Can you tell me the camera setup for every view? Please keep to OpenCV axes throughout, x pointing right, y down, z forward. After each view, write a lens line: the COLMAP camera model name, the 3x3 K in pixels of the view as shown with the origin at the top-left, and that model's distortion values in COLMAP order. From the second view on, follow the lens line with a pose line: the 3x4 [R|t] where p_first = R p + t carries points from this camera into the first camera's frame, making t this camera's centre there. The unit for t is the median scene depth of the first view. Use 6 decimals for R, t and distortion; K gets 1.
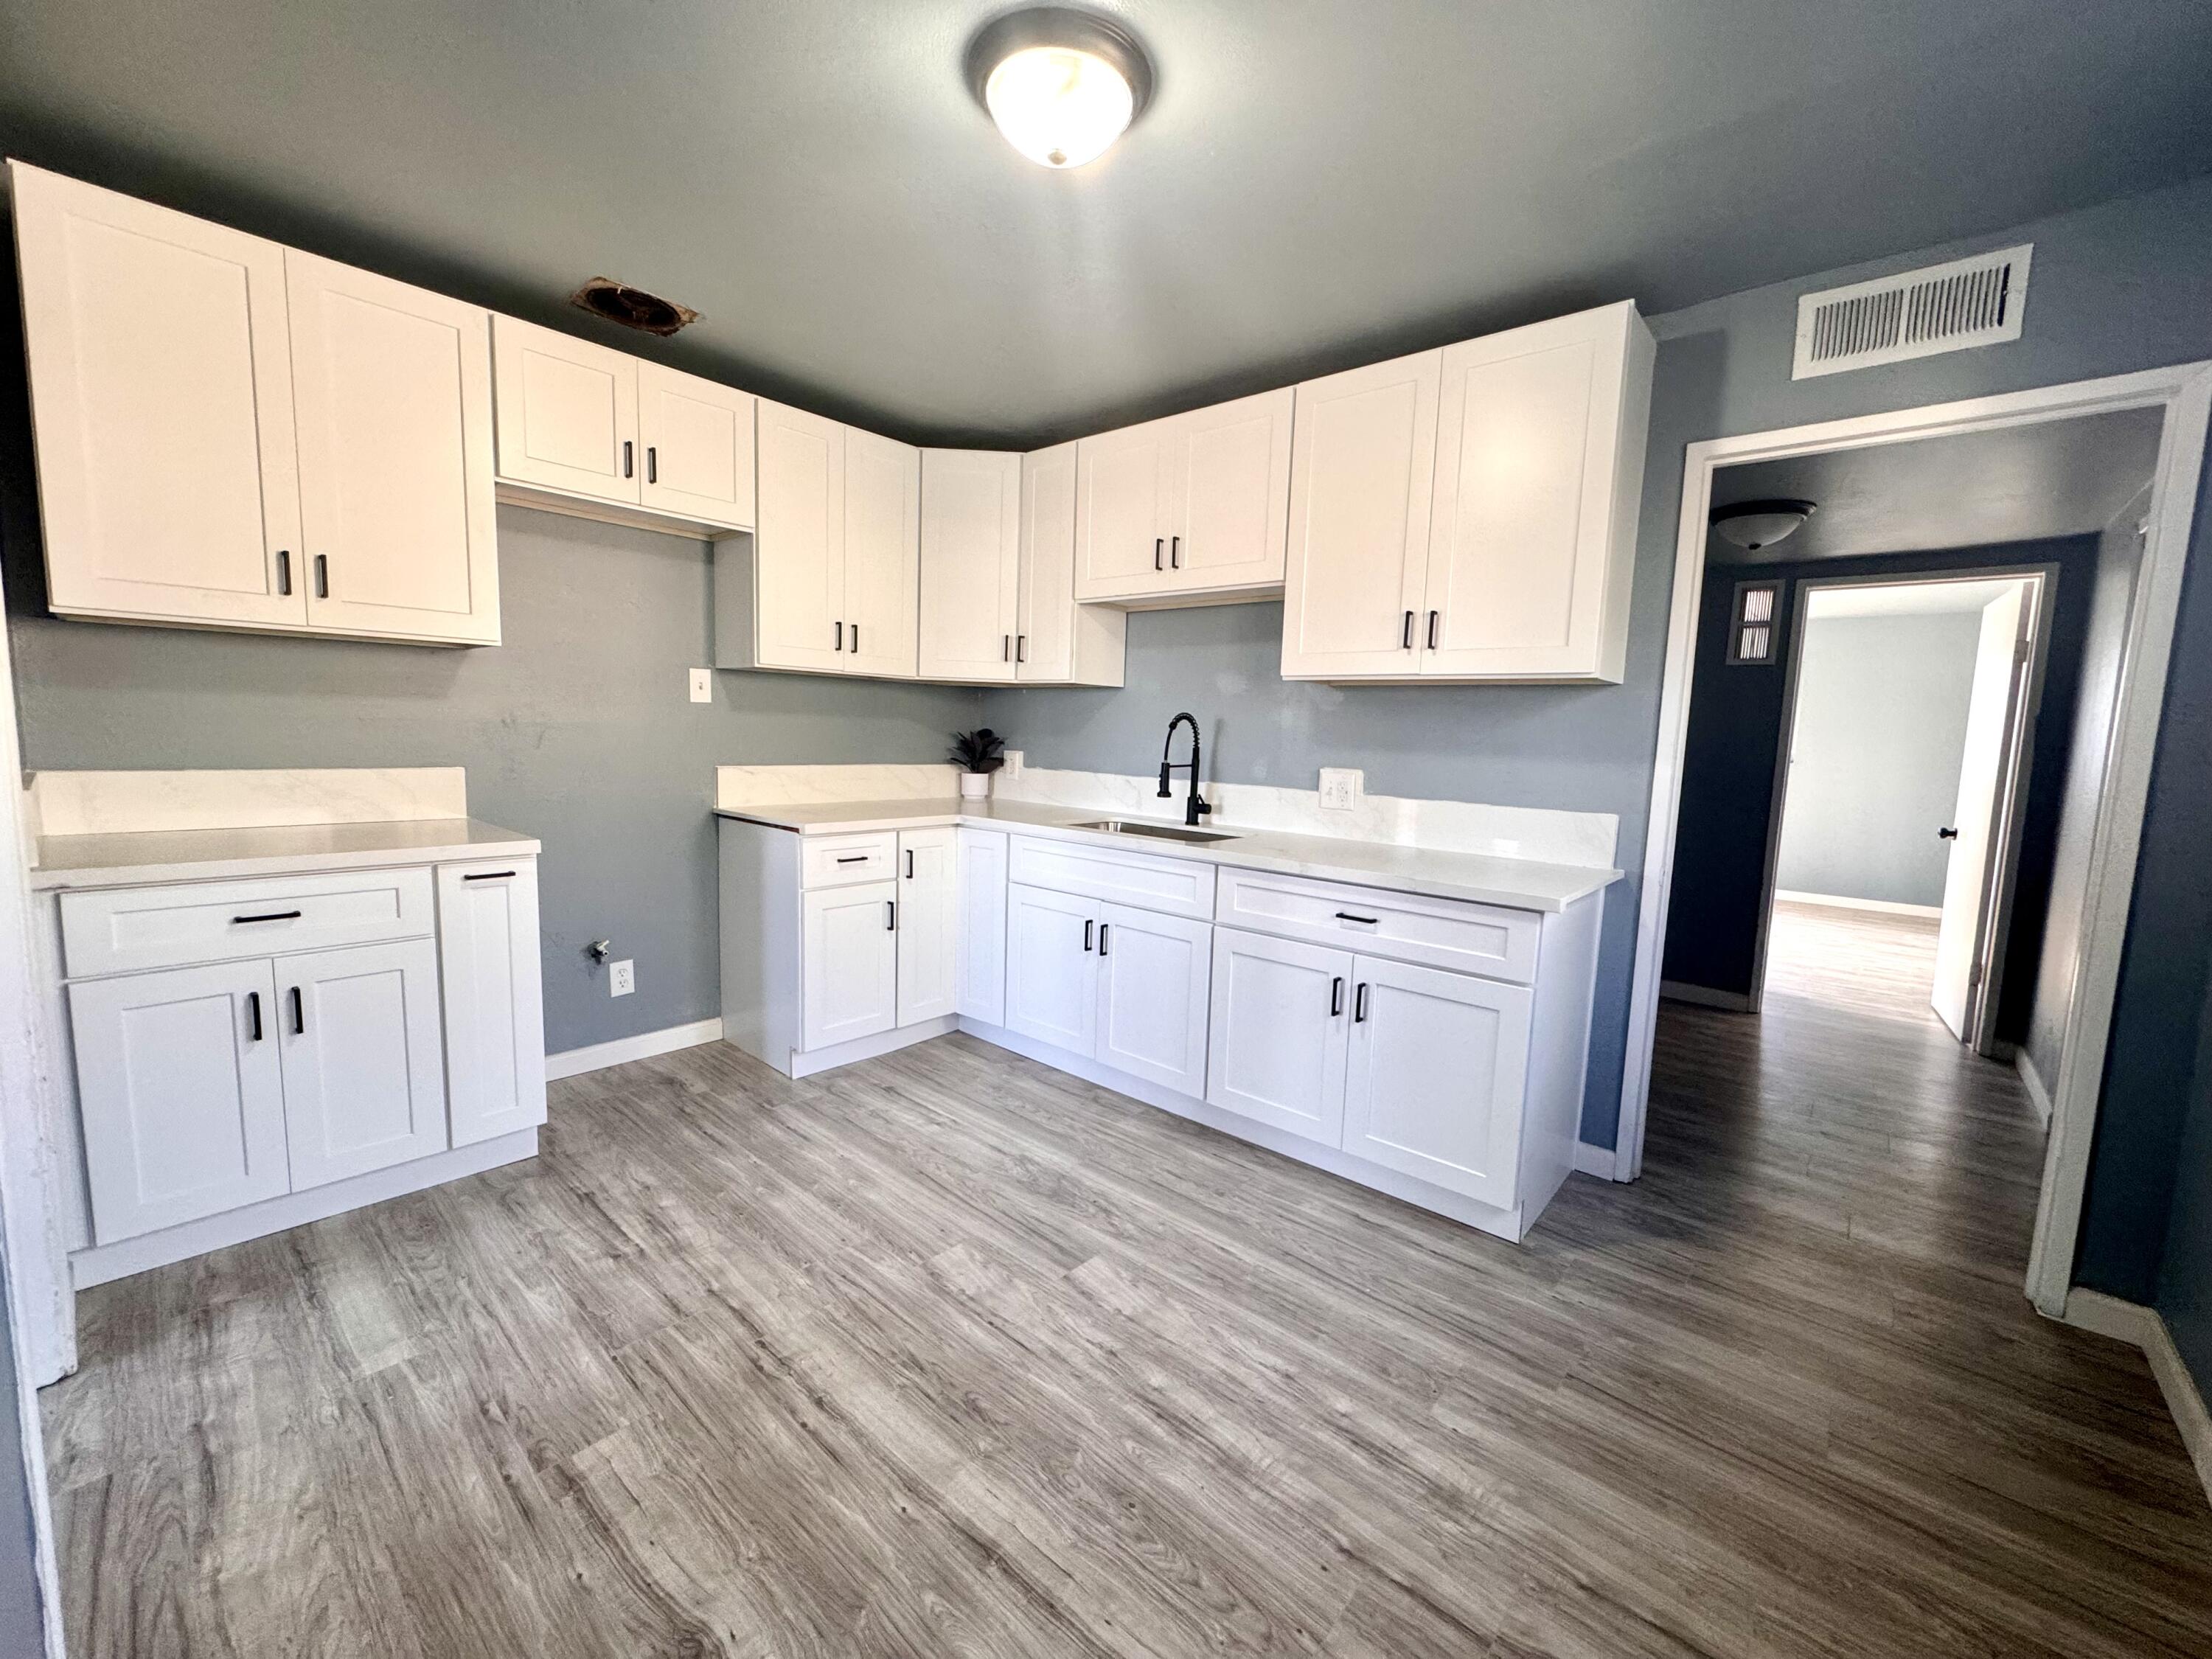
lens RADIAL K [[883.0, 0, 1107.4], [0, 883.0, 832.5], [0, 0, 1]] dist [-0.003274, -0.000011]
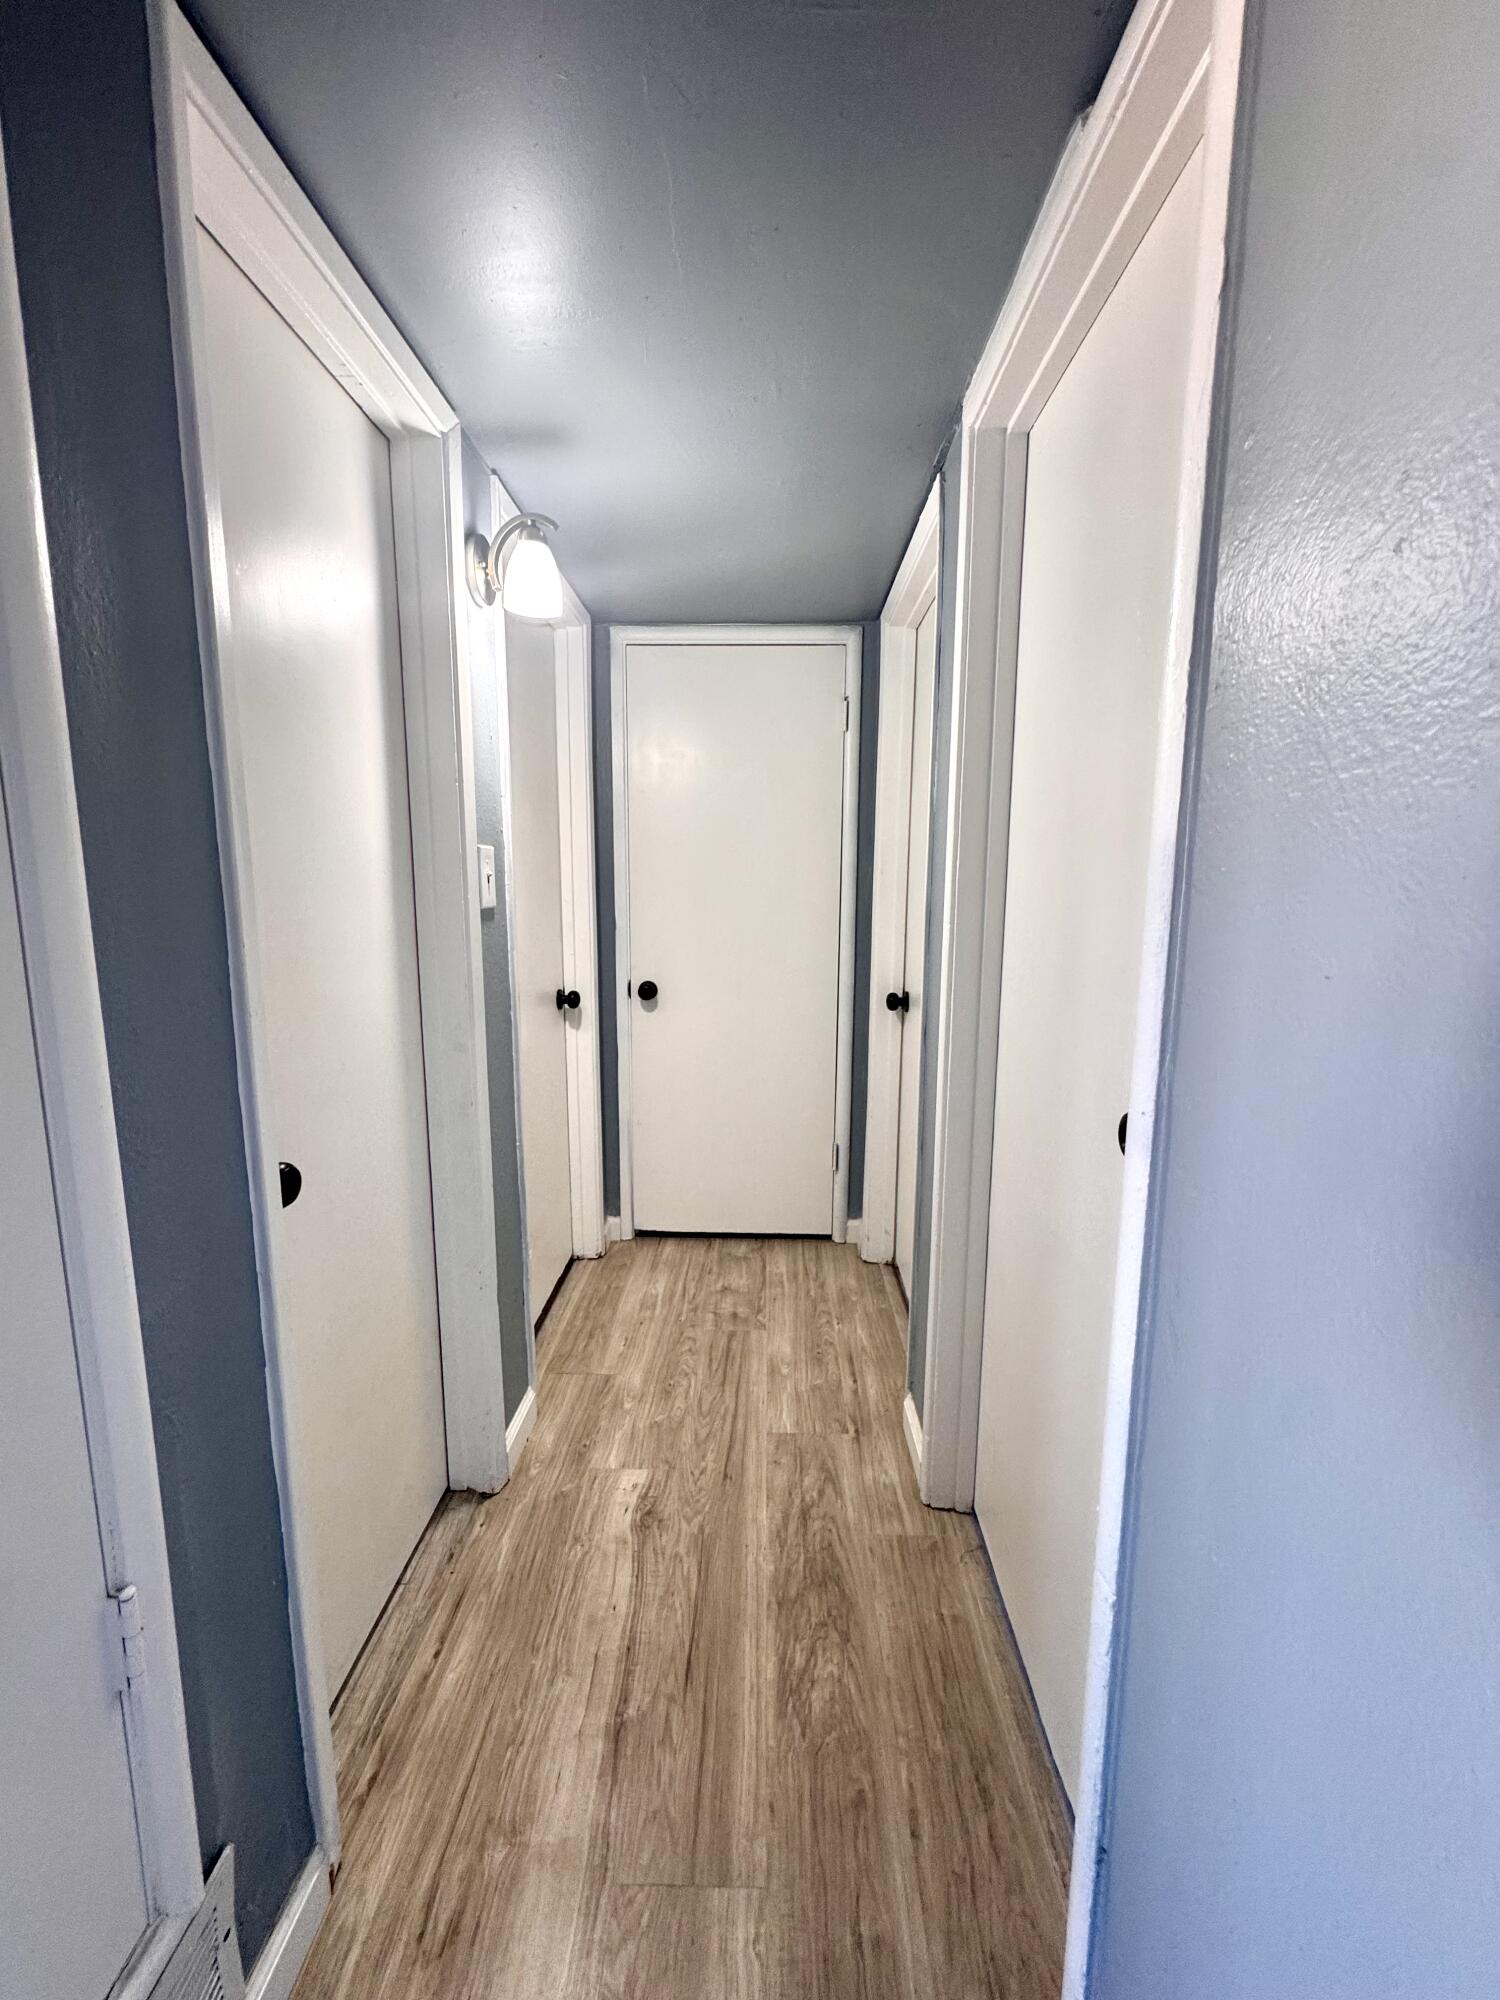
lens RADIAL K [[798.4, 0, 754.2], [0, 798.4, 991.5], [0, 0, 1]] dist [-0.003274, -0.000011]
pose [[-0.651634, -0.131715, 0.747010, -0.620176], [0.068666, 0.970522, 0.231024, -0.147207], [-0.755419, 0.201837, -0.623381, 0.992752]]
